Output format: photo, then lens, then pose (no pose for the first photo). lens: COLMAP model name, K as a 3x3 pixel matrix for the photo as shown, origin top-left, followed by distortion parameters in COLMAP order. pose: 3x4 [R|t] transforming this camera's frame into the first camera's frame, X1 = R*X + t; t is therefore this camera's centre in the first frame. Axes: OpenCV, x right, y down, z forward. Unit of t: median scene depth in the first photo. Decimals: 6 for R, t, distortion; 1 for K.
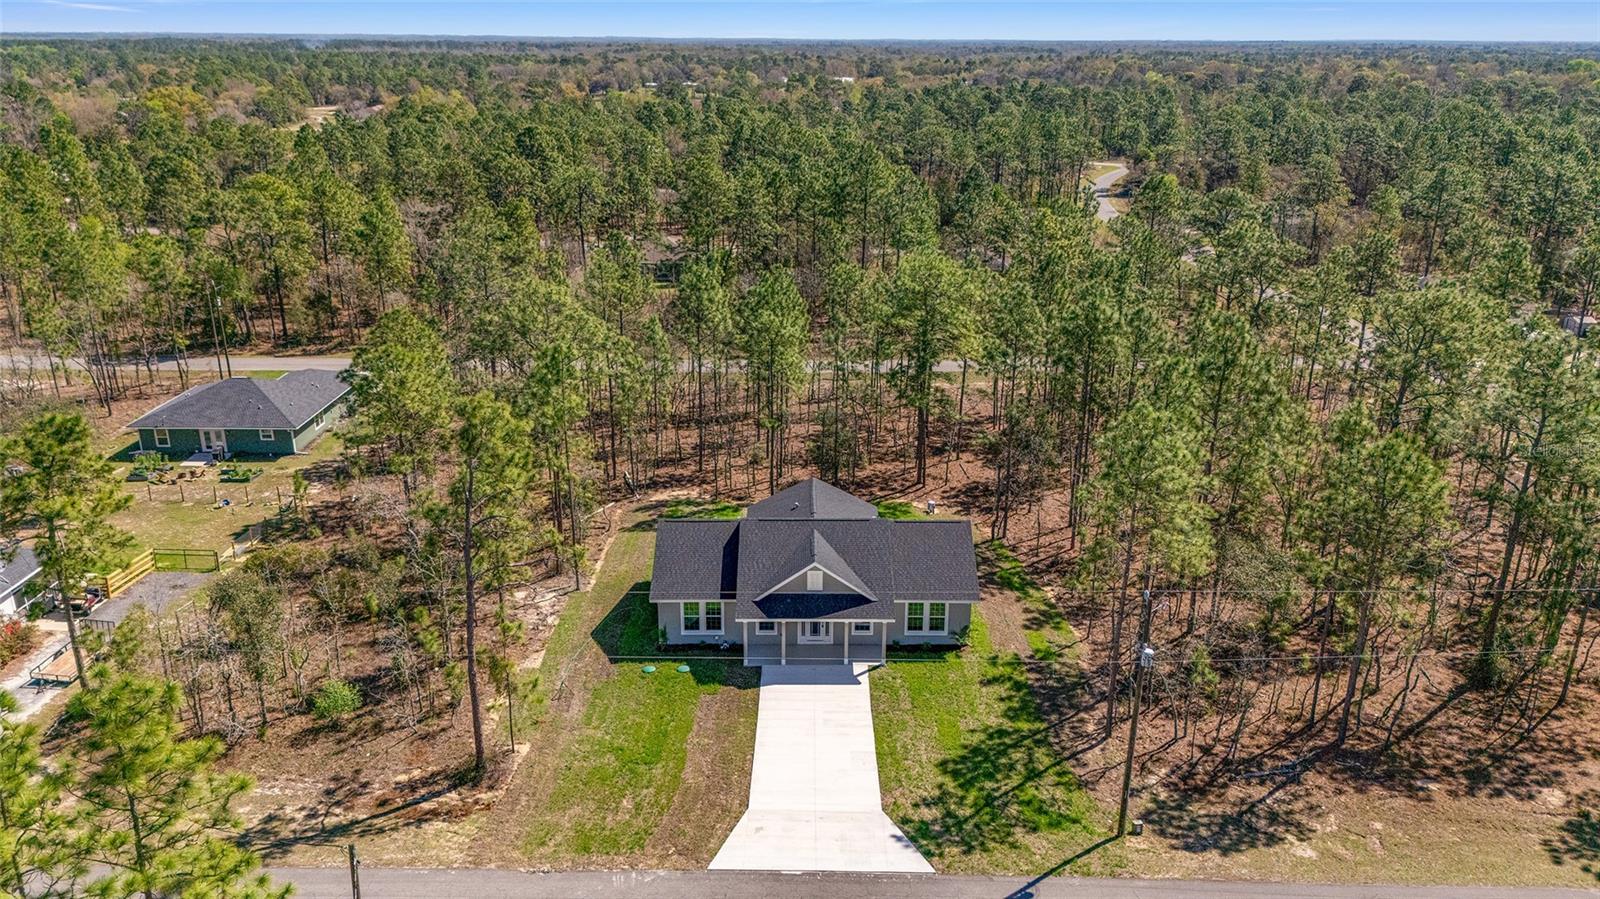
lens RADIAL K [[1174.1, 0, 800.0], [0, 1174.1, 449.5], [0, 0, 1]] dist [0.074122, -0.091278]
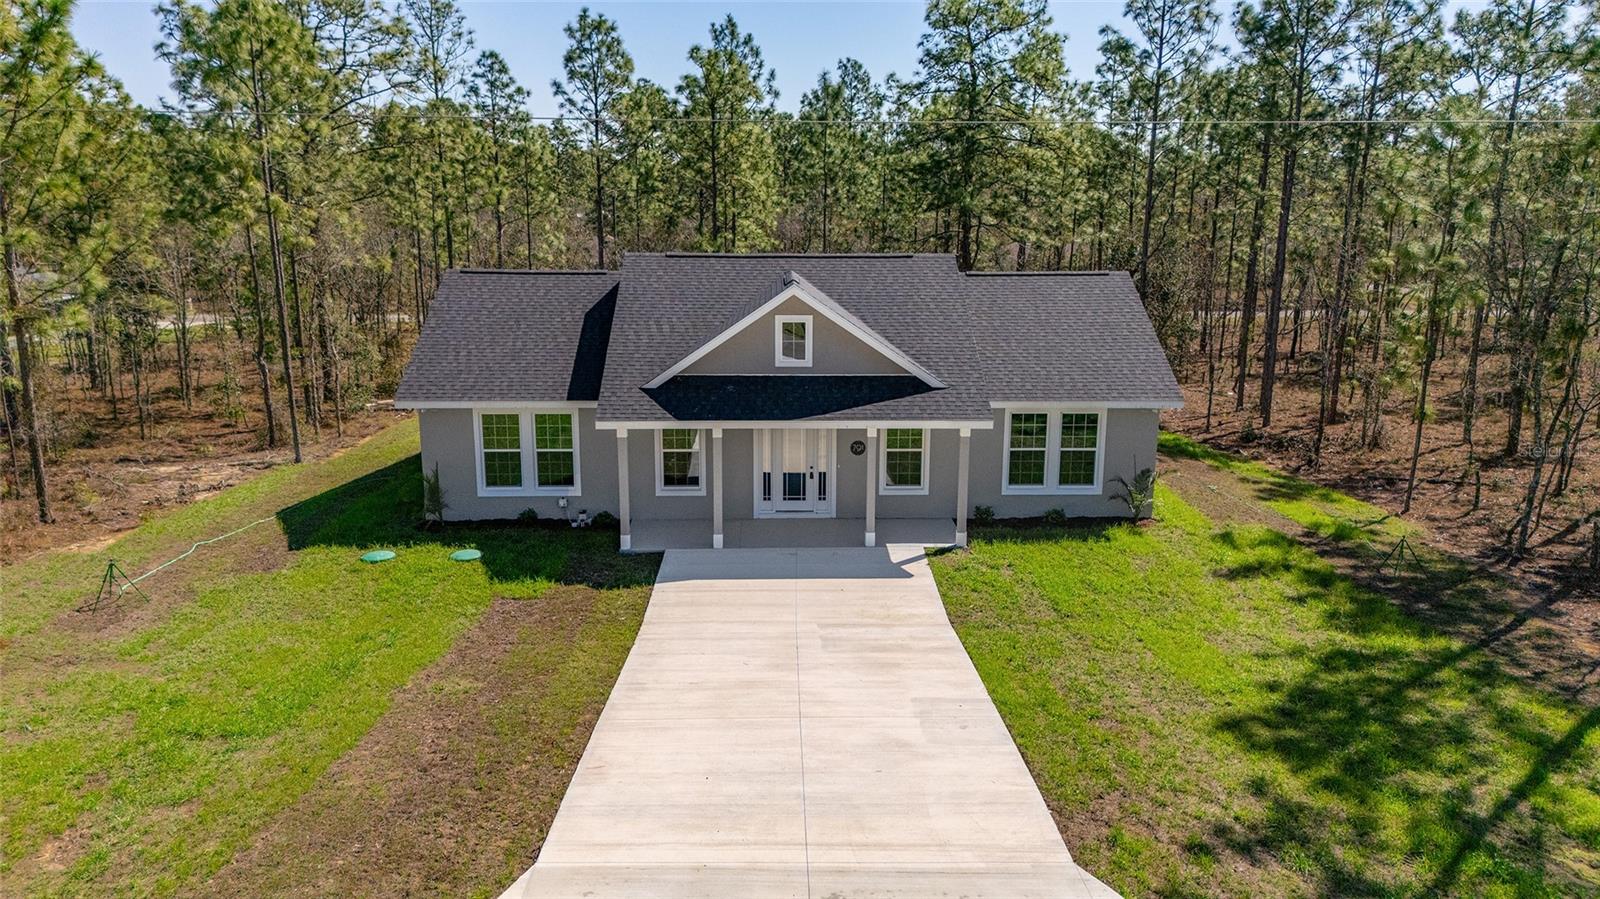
lens RADIAL K [[1174.1, 0, 800.0], [0, 1174.1, 449.5], [0, 0, 1]] dist [0.074122, -0.091278]
pose [[0.999651, -0.004936, 0.025967, 0.004080], [0.007839, 0.993573, -0.112919, 0.196565], [-0.025243, 0.113083, 0.993265, 0.595032]]
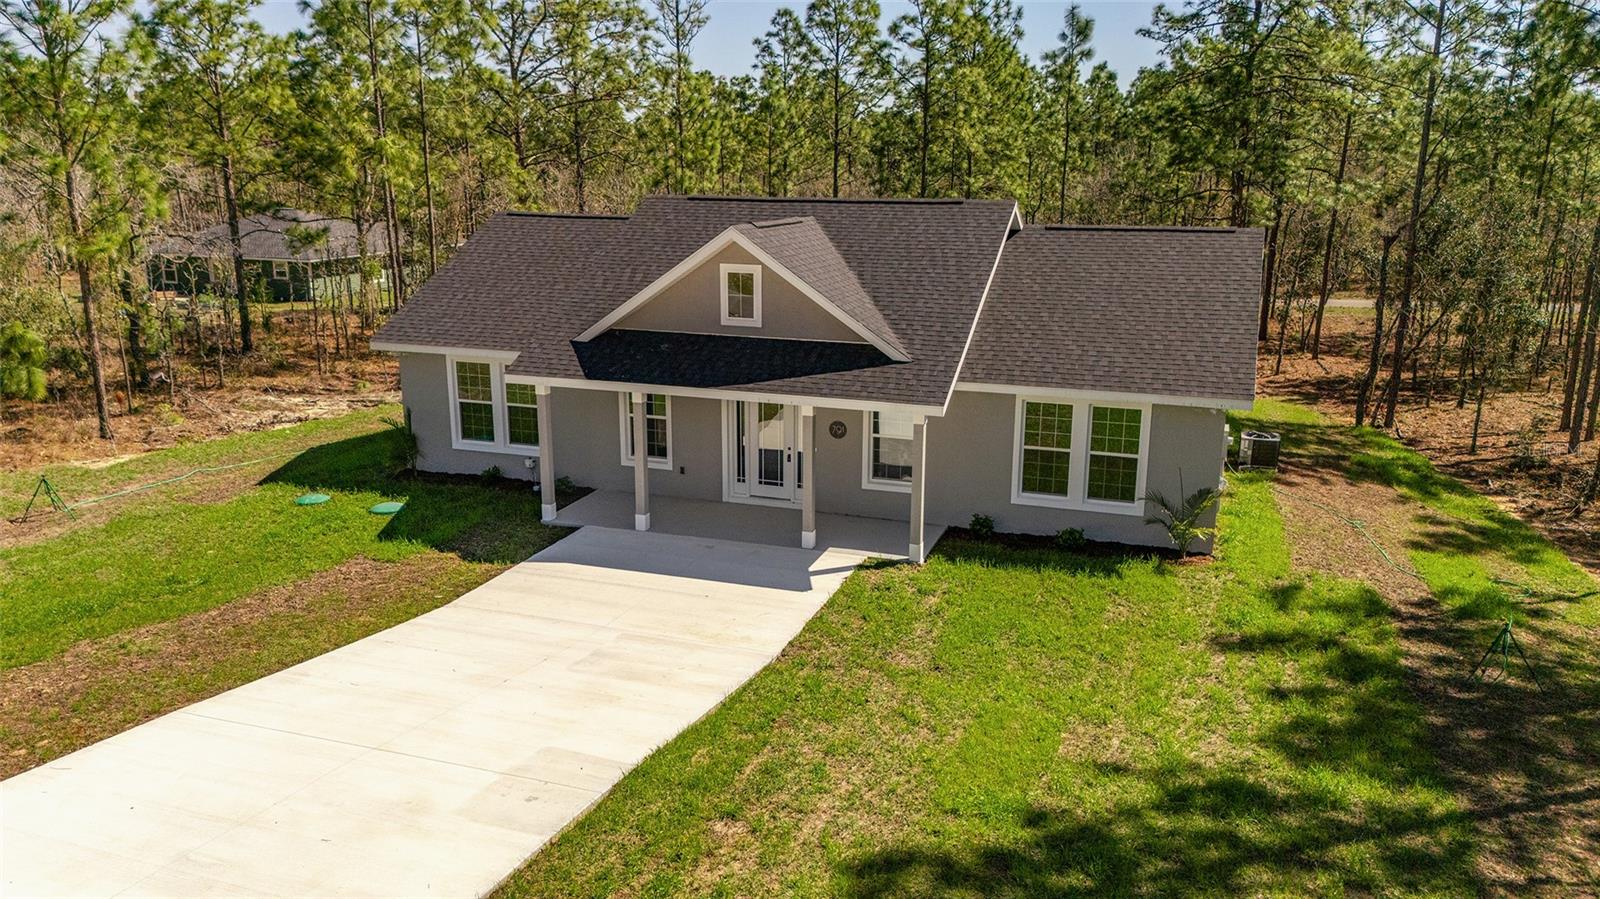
lens RADIAL K [[1174.1, 0, 800.0], [0, 1174.1, 449.5], [0, 0, 1]] dist [0.074122, -0.091278]
pose [[0.943759, 0.080989, -0.320561, 0.144270], [-0.110799, 0.990945, -0.075843, 0.181660], [0.311515, 0.107095, 0.944187, 0.682753]]
